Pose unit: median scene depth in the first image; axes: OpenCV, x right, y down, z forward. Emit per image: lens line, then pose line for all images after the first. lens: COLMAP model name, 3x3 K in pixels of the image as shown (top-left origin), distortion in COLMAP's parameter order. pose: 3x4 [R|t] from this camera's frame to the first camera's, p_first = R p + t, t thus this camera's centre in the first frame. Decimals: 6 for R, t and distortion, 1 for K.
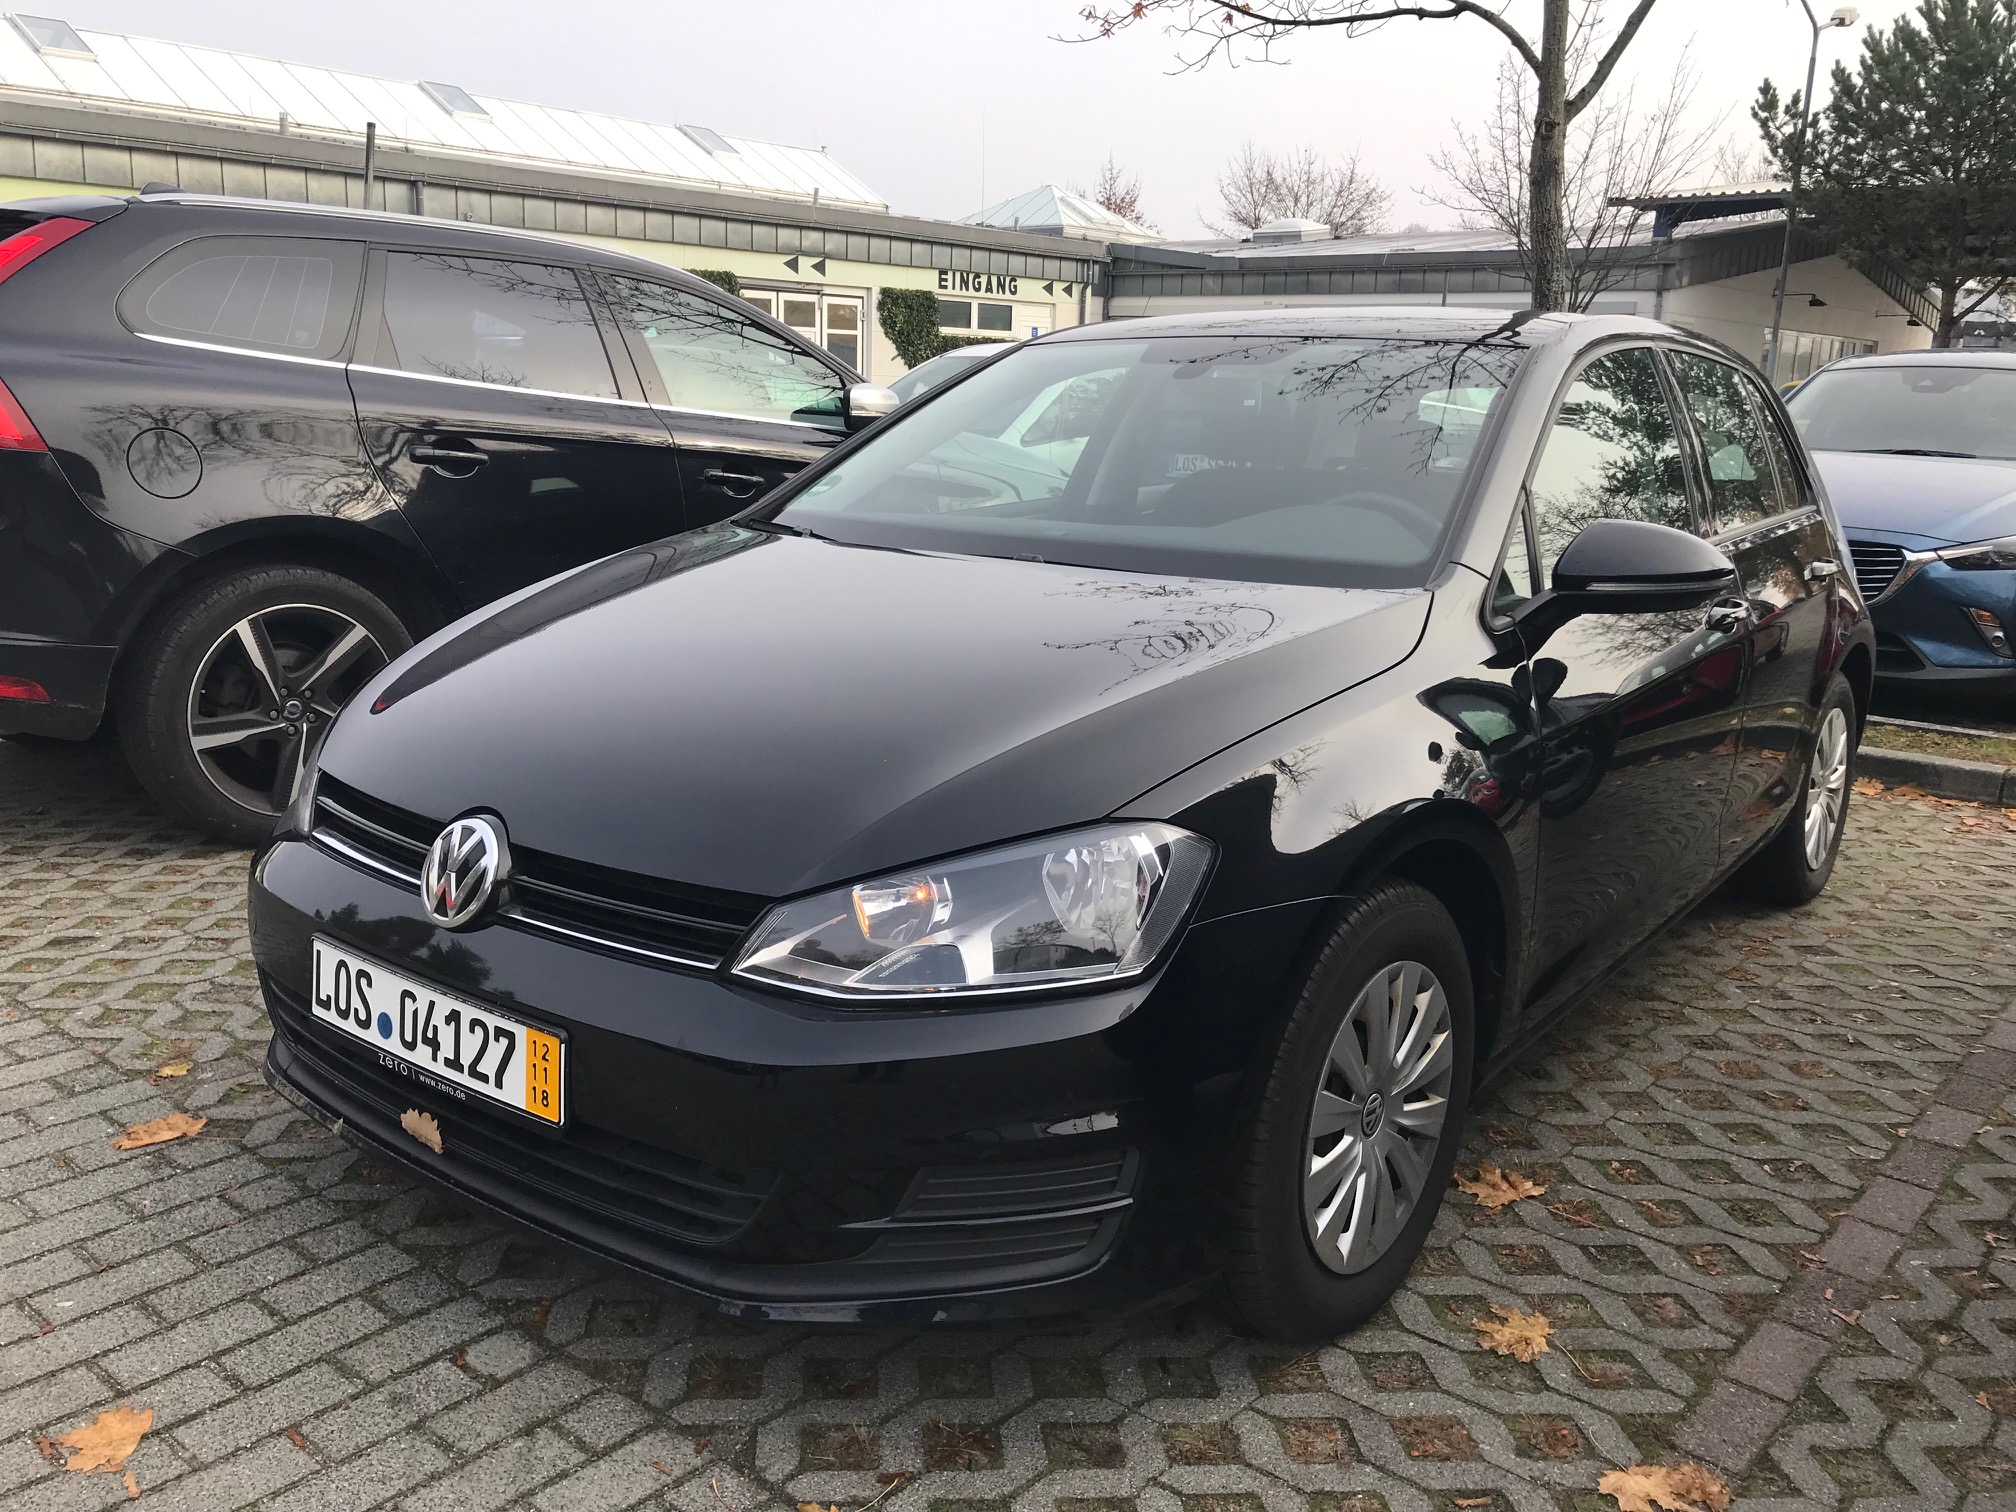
lens RADIAL K [[1676.8, 0, 1008.0], [0, 1676.8, 756.0], [0, 0, 1]] dist [0.059450, -0.084248]
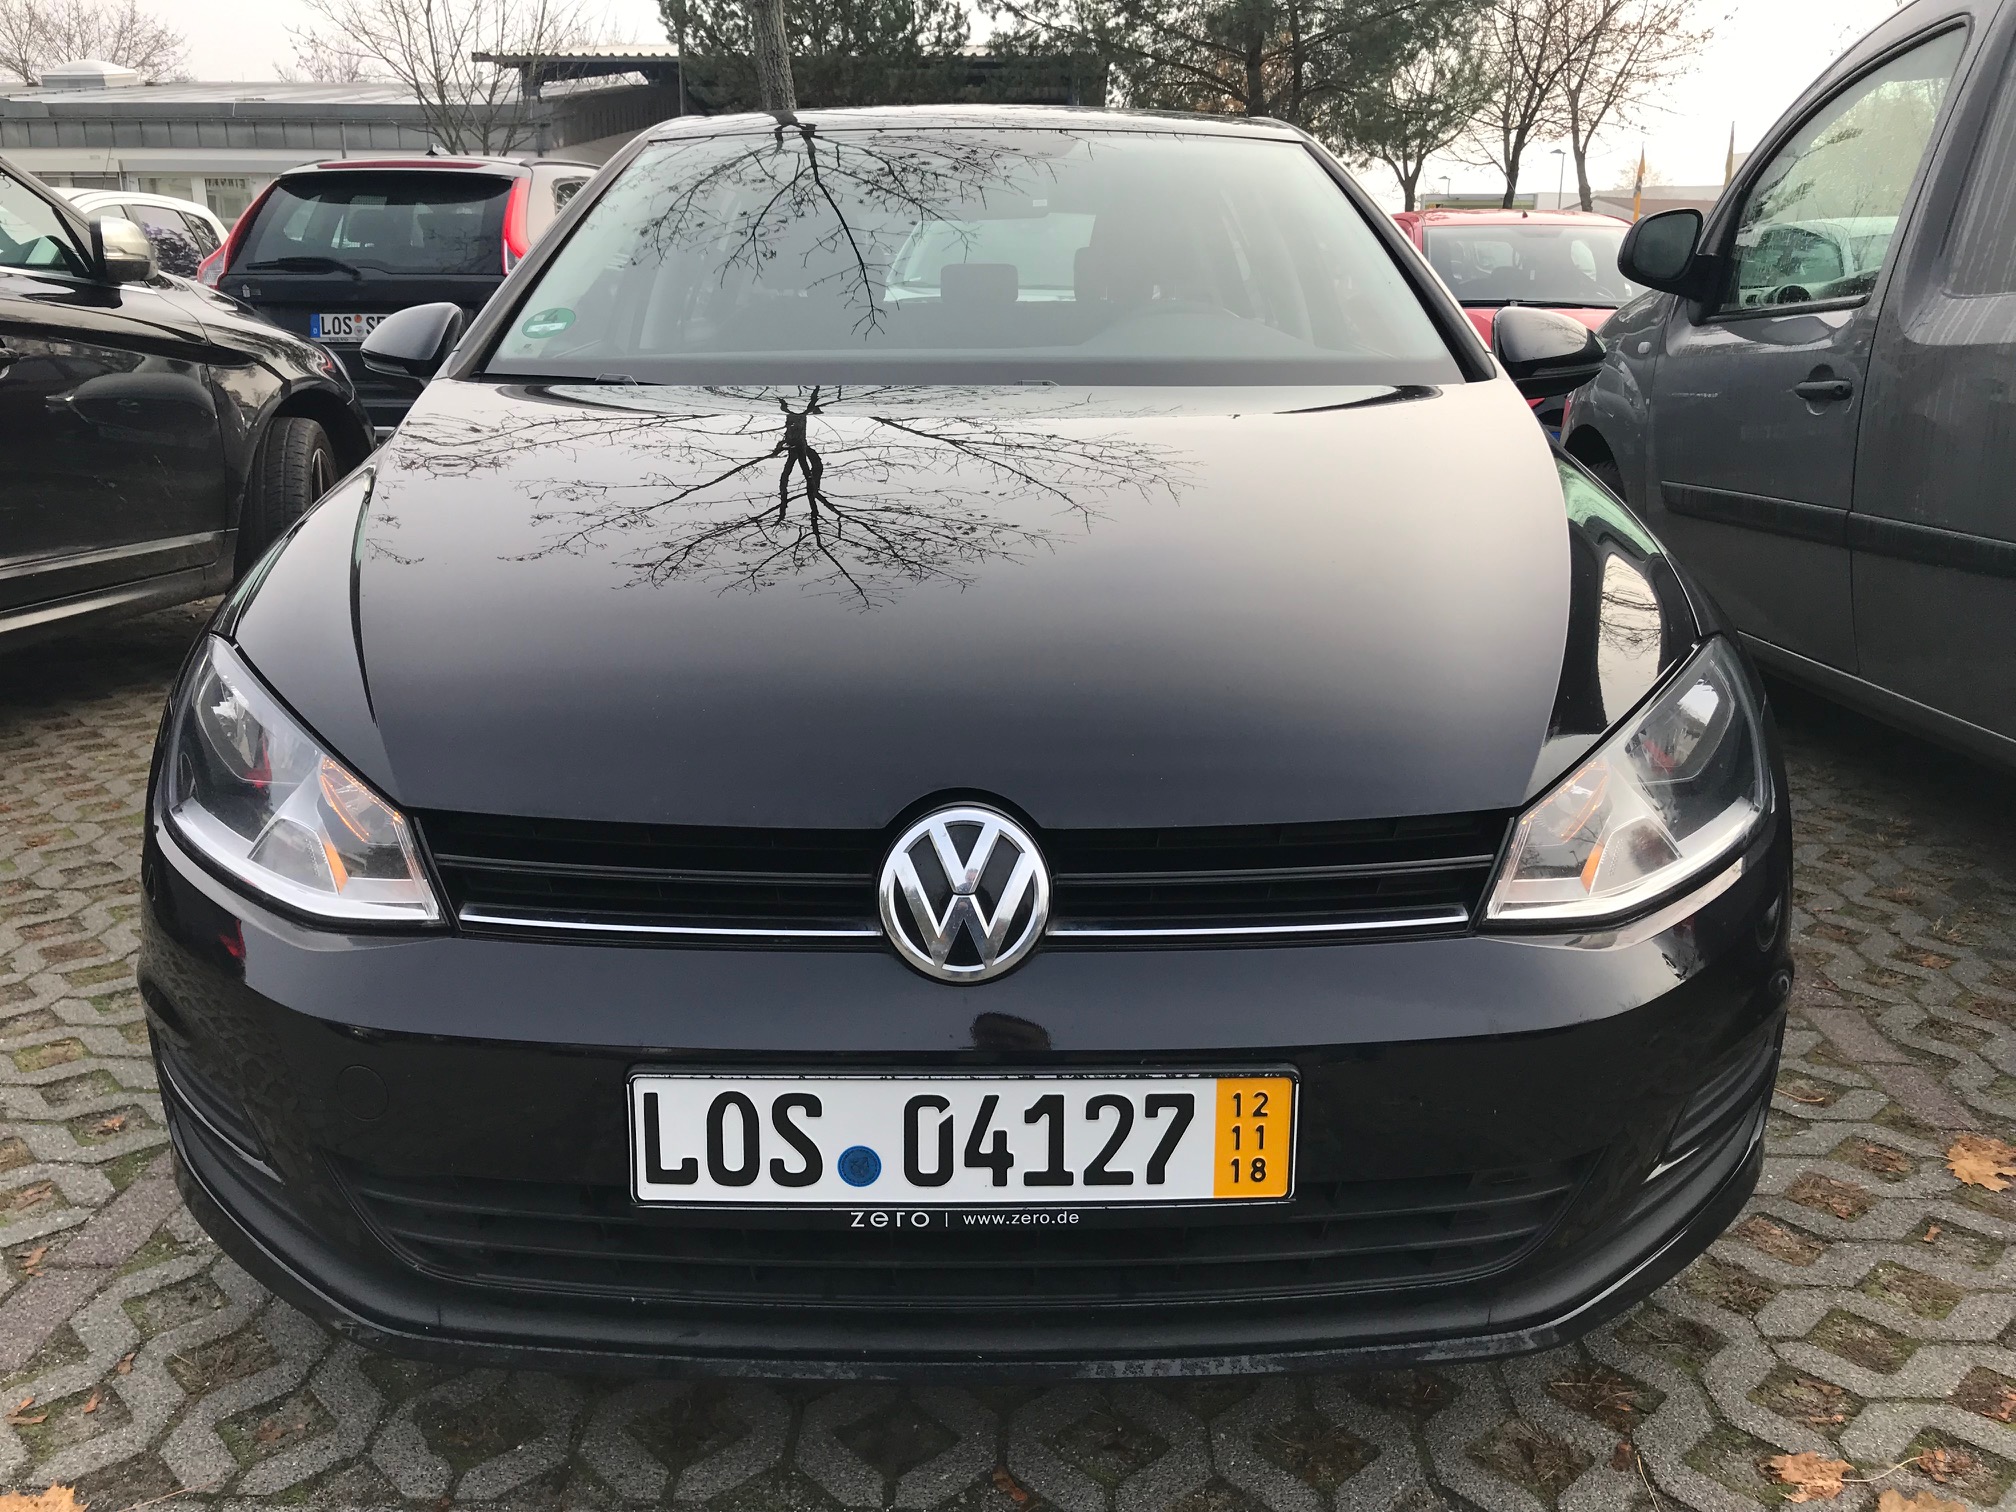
lens RADIAL K [[1676.8, 0, 1008.0], [0, 1676.8, 756.0], [0, 0, 1]] dist [0.059450, -0.084248]
pose [[0.781644, -0.197609, 0.591594, -0.684441], [0.155828, 0.980277, 0.121552, -0.057658], [-0.603946, -0.002824, 0.797021, 0.486466]]
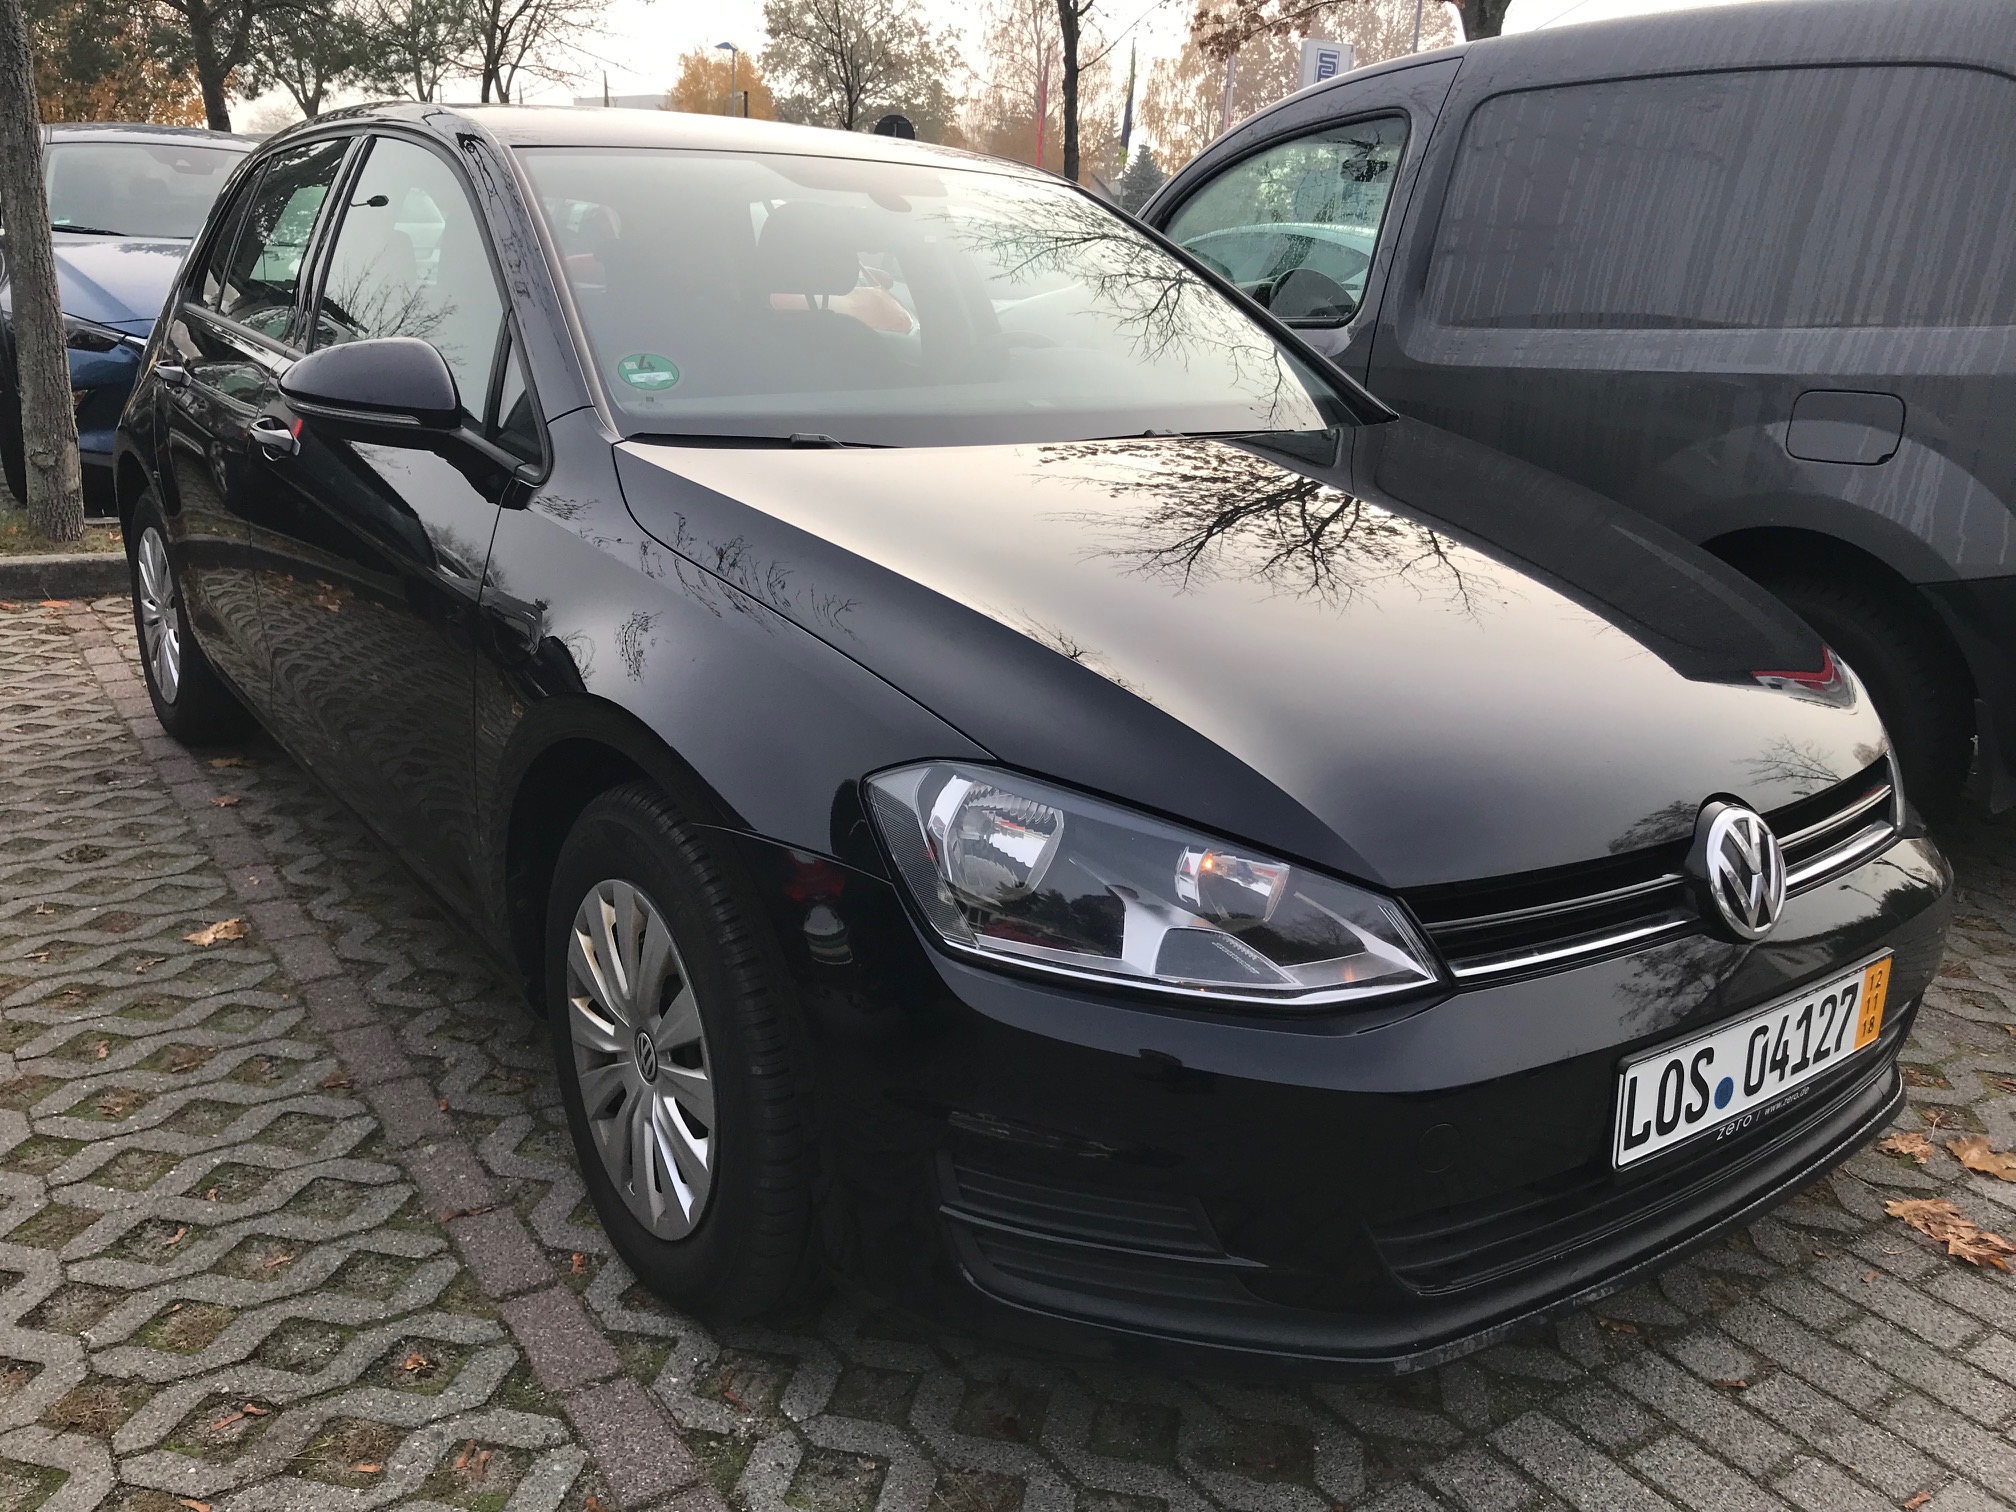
lens RADIAL K [[1676.8, 0, 1008.0], [0, 1676.8, 756.0], [0, 0, 1]] dist [0.059450, -0.084248]
pose [[0.258983, -0.301330, 0.917675, -1.191691], [0.174988, 0.949006, 0.262234, -0.276136], [-0.949899, 0.092668, 0.298505, 1.102109]]
